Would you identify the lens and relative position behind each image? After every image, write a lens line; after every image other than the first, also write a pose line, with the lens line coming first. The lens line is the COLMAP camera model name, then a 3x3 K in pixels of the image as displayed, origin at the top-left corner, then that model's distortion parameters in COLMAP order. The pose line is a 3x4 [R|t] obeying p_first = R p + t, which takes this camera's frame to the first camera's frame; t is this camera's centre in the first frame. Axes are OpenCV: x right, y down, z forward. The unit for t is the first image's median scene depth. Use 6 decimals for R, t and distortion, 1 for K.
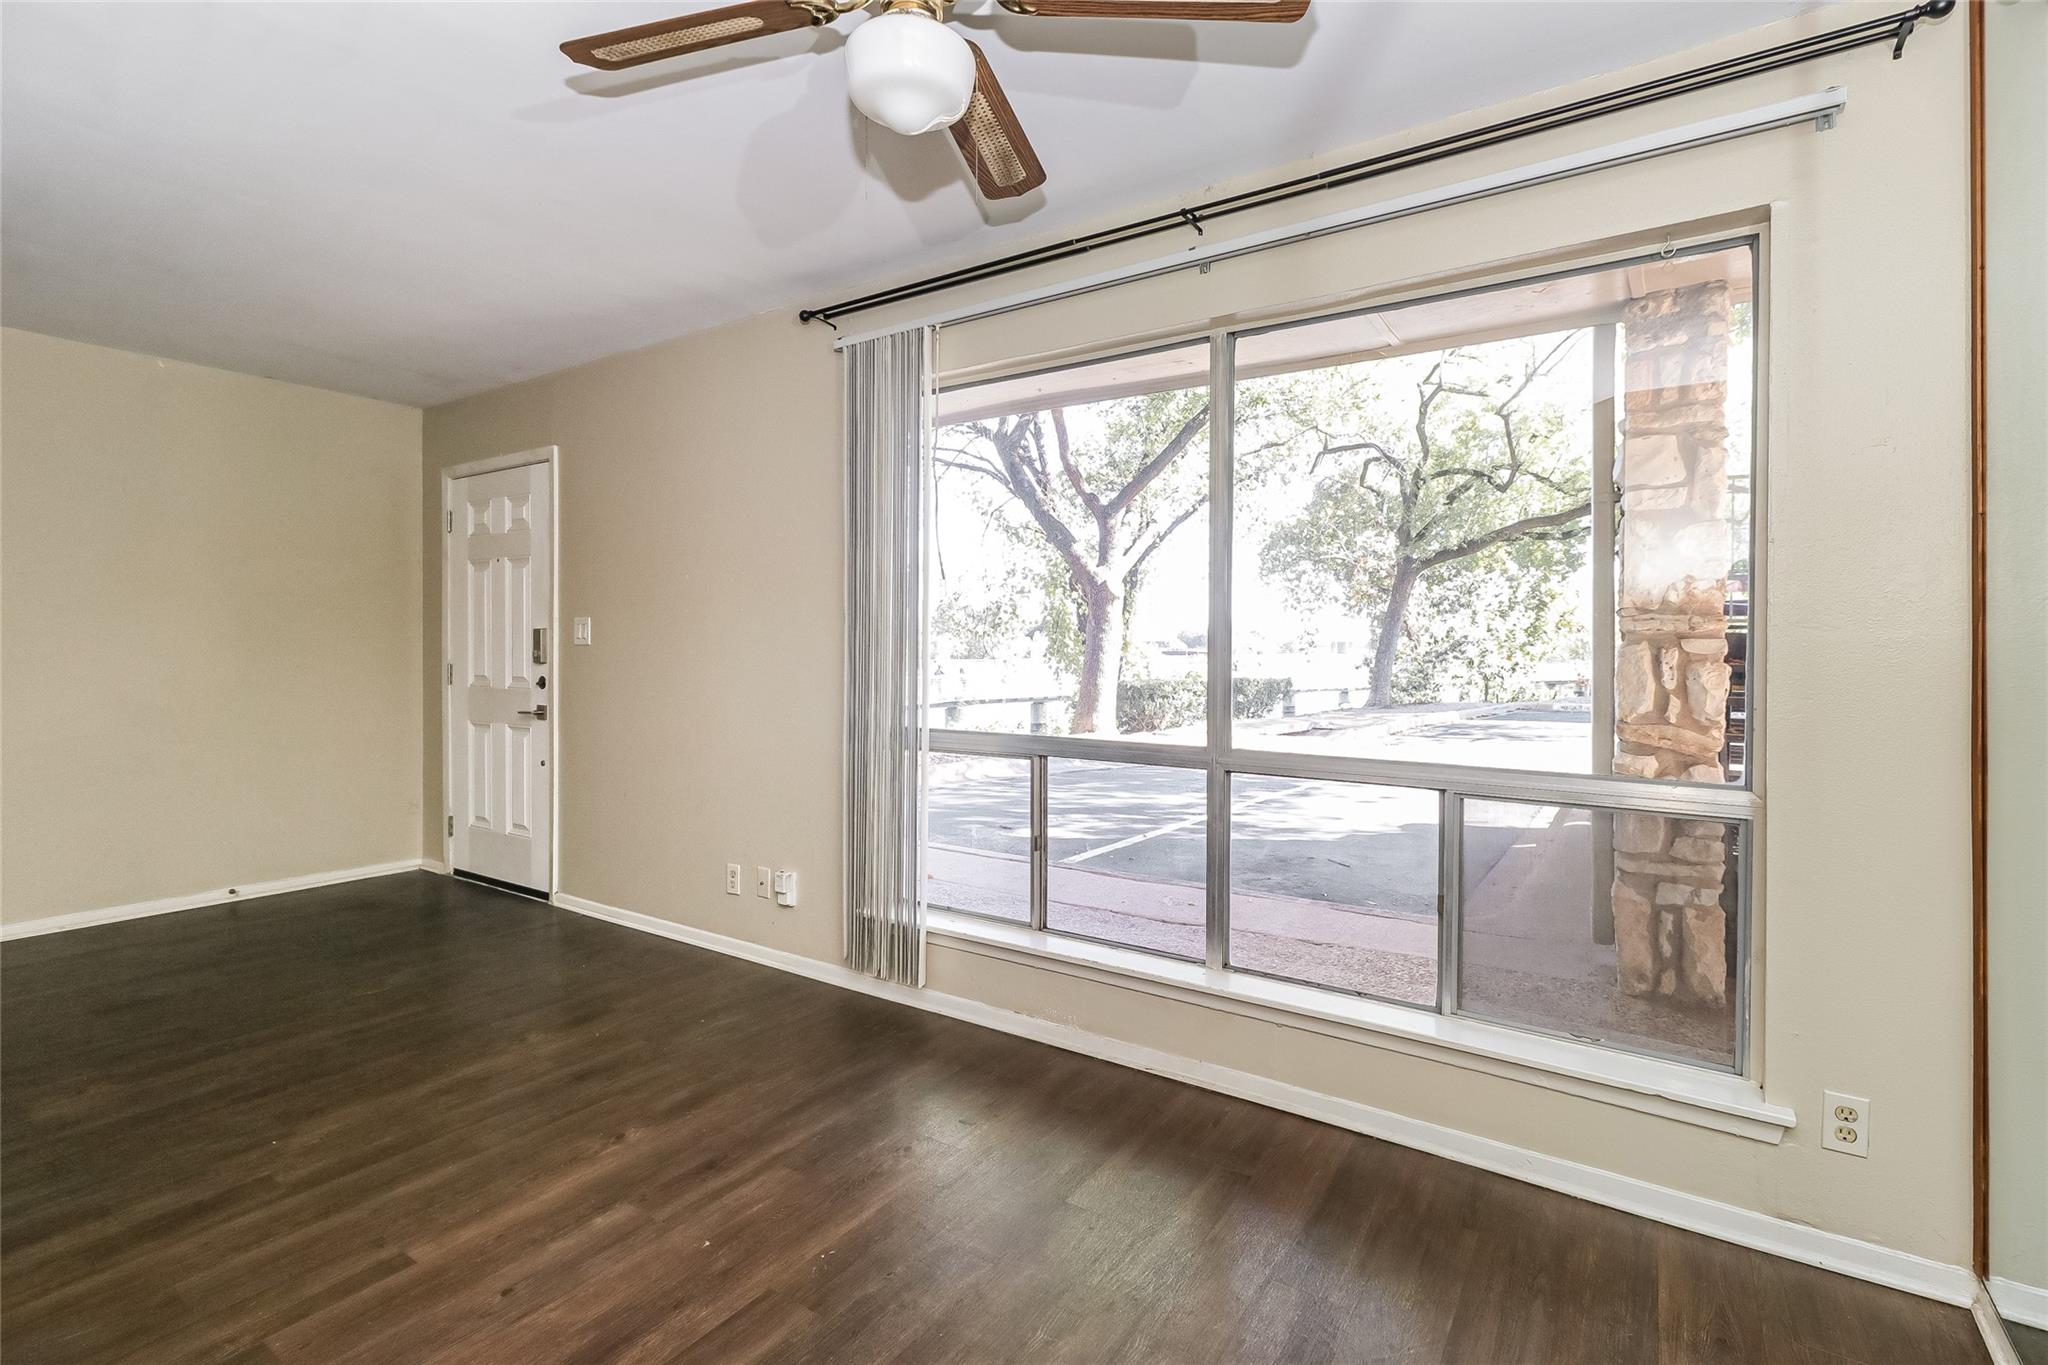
lens RADIAL K [[950.1, 0, 1027.5], [0, 950.1, 647.4], [0, 0, 1]] dist [0.001628, -0.006404]
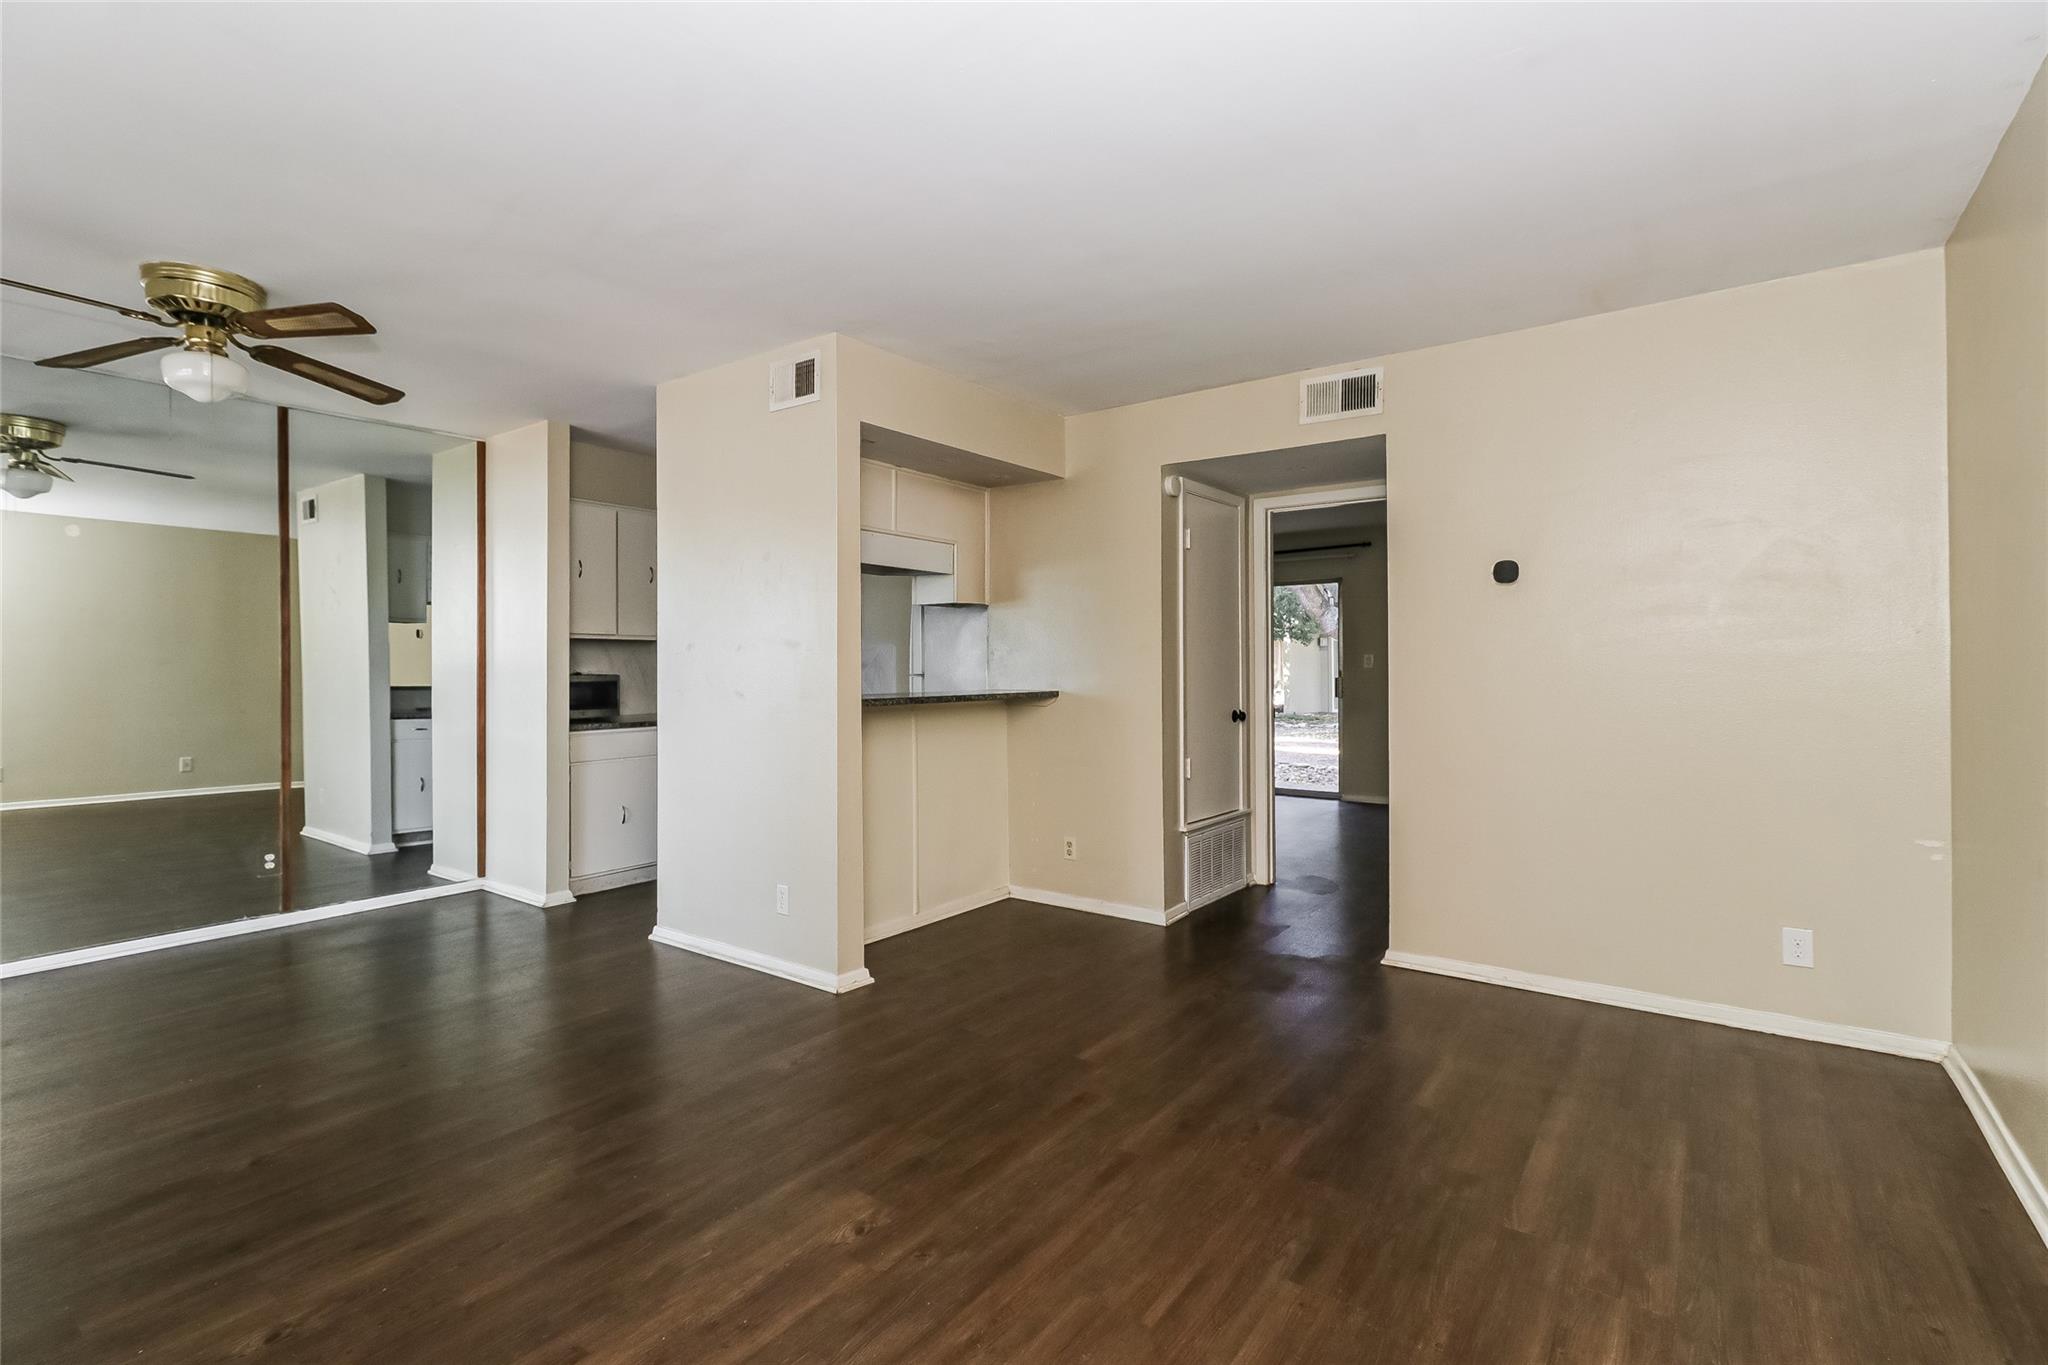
lens RADIAL K [[940.0, 0, 1021.7], [0, 940.0, 660.6], [0, 0, 1]] dist [0.000979, -0.000182]
pose [[-0.998678, 0.001633, 0.051369, -1.224932], [0.001459, 0.999993, -0.003426, -0.011183], [-0.051374, -0.003347, -0.998674, 1.857366]]
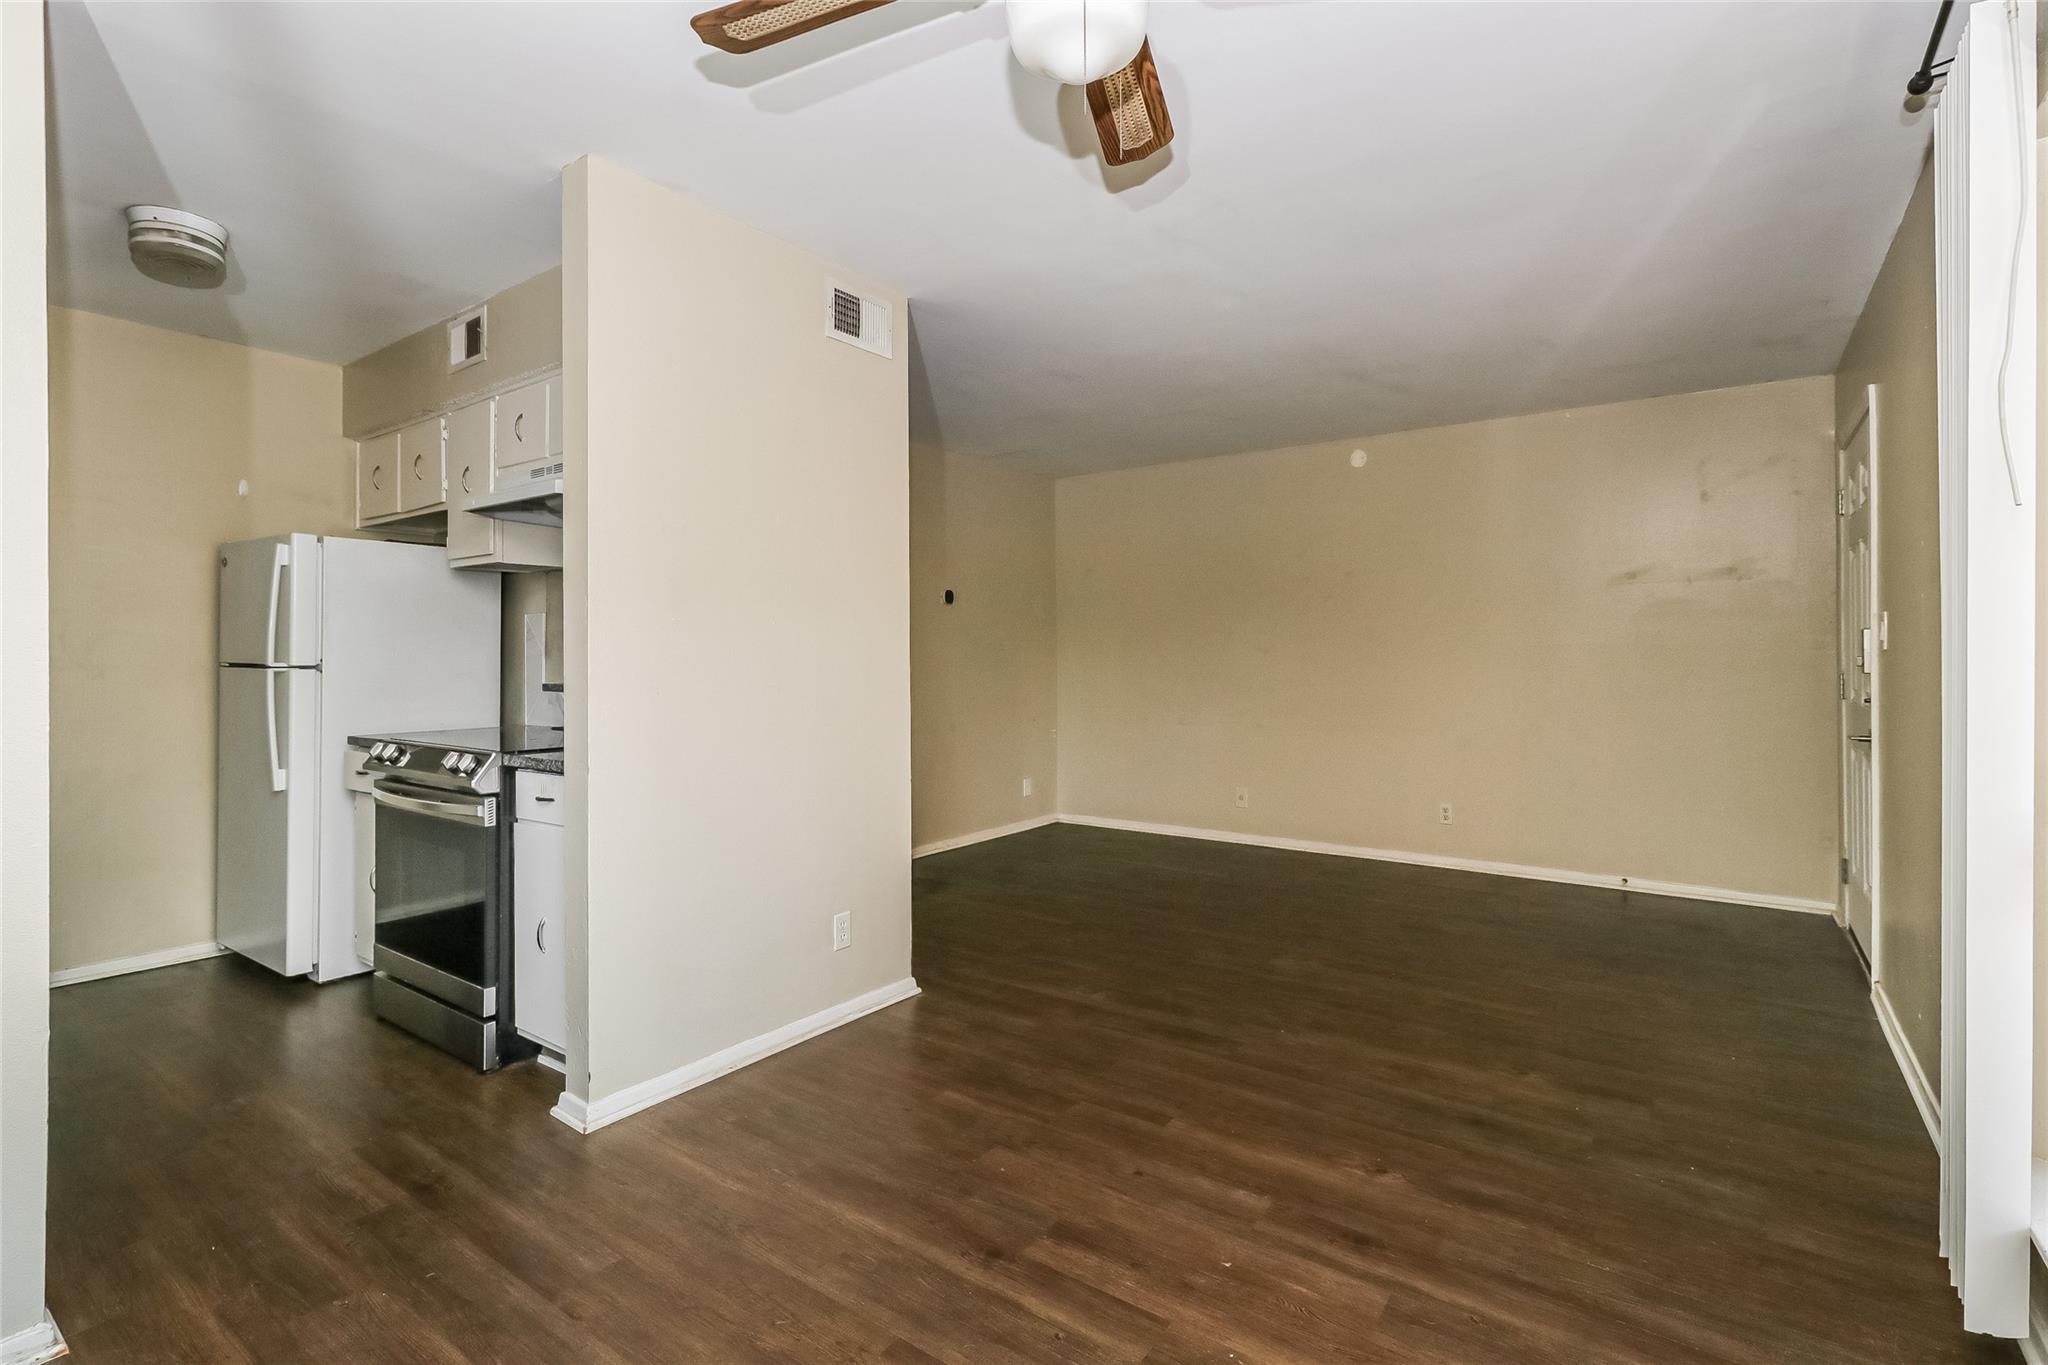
lens RADIAL K [[950.1, 0, 1027.5], [0, 950.1, 647.4], [0, 0, 1]] dist [0.001628, -0.006404]
pose [[-0.041800, -0.011662, -0.999058, 0.510338], [0.000639, 0.999931, -0.011699, 0.003821], [0.999126, -0.001128, -0.041789, 0.653543]]
